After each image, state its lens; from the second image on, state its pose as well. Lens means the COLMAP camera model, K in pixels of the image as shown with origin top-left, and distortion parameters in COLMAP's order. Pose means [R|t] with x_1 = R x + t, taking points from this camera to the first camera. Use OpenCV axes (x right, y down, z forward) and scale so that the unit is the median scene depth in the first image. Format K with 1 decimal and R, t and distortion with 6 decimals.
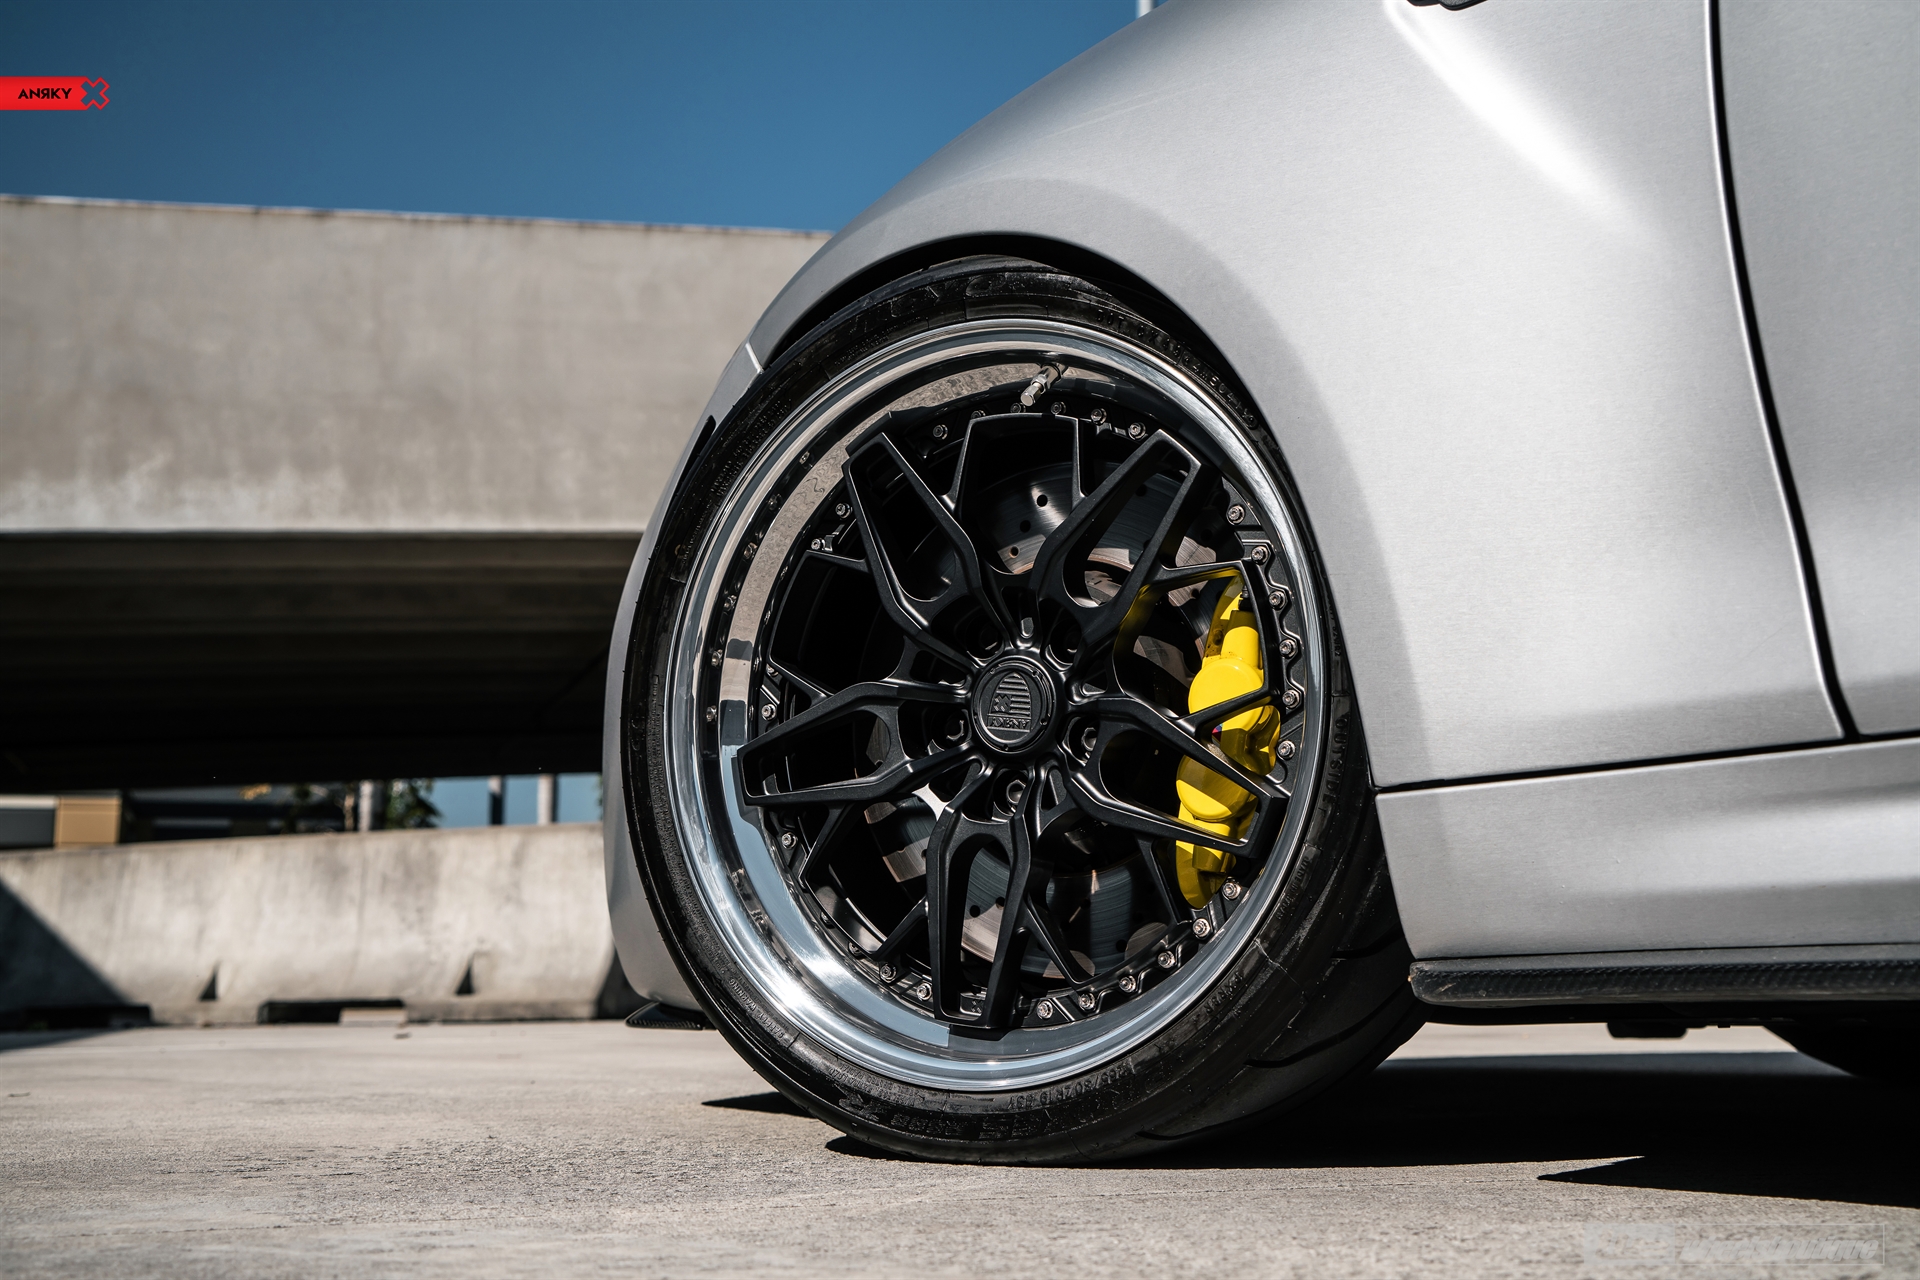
lens RADIAL K [[2086.0, 0, 964.6], [0, 2086.0, 643.7], [0, 0, 1]] dist [-0.005958, 0.000000]
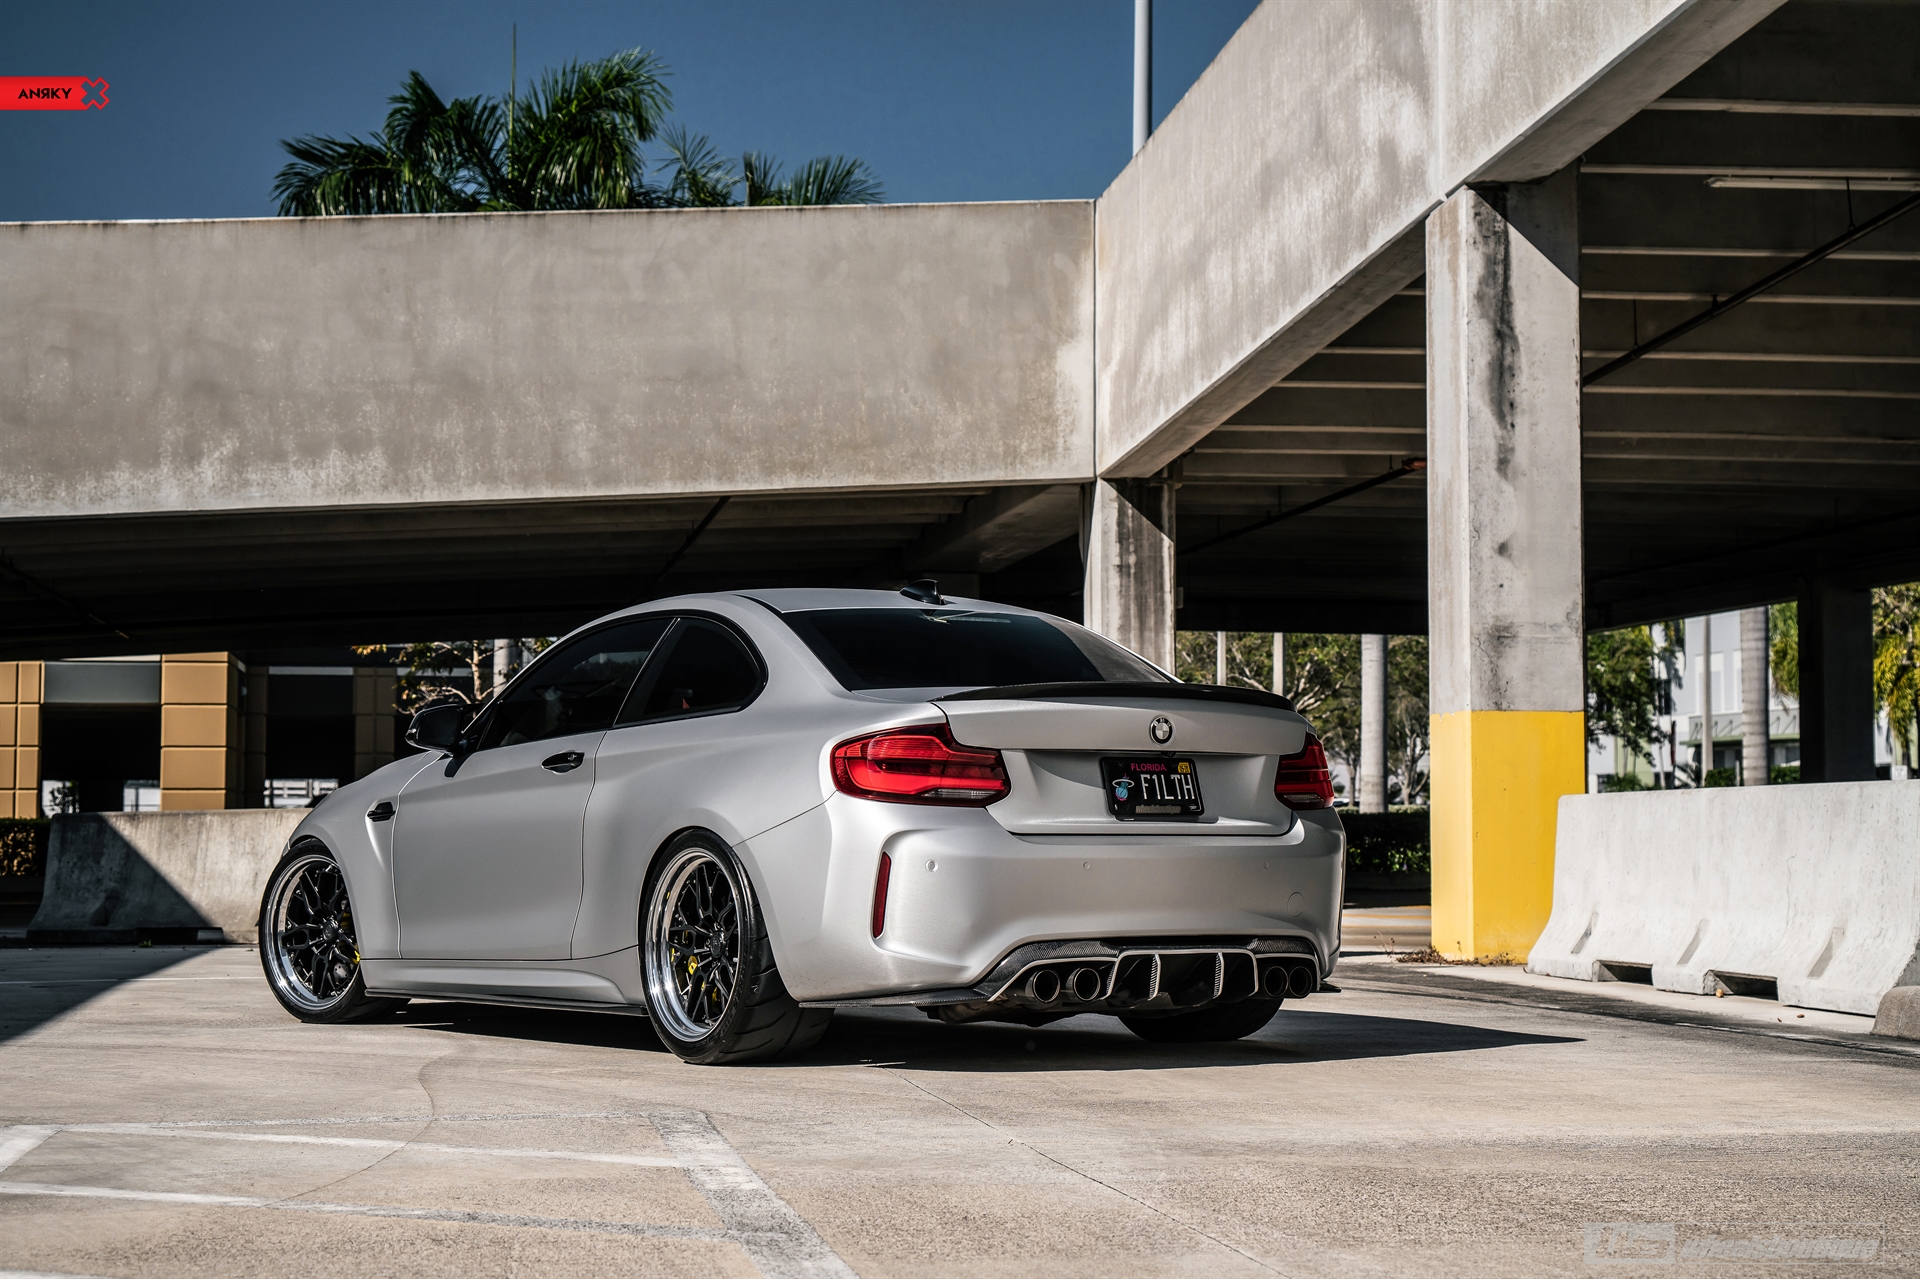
lens RADIAL K [[3159.8, 0, 958.7], [0, 3159.8, 638.8], [0, 0, 1]] dist [0.051623, 0.000000]
pose [[0.986454, 0.003446, -0.163999, 0.297515], [0.013331, 0.994788, 0.101090, -0.152872], [0.163493, -0.101907, 0.981267, -0.659095]]
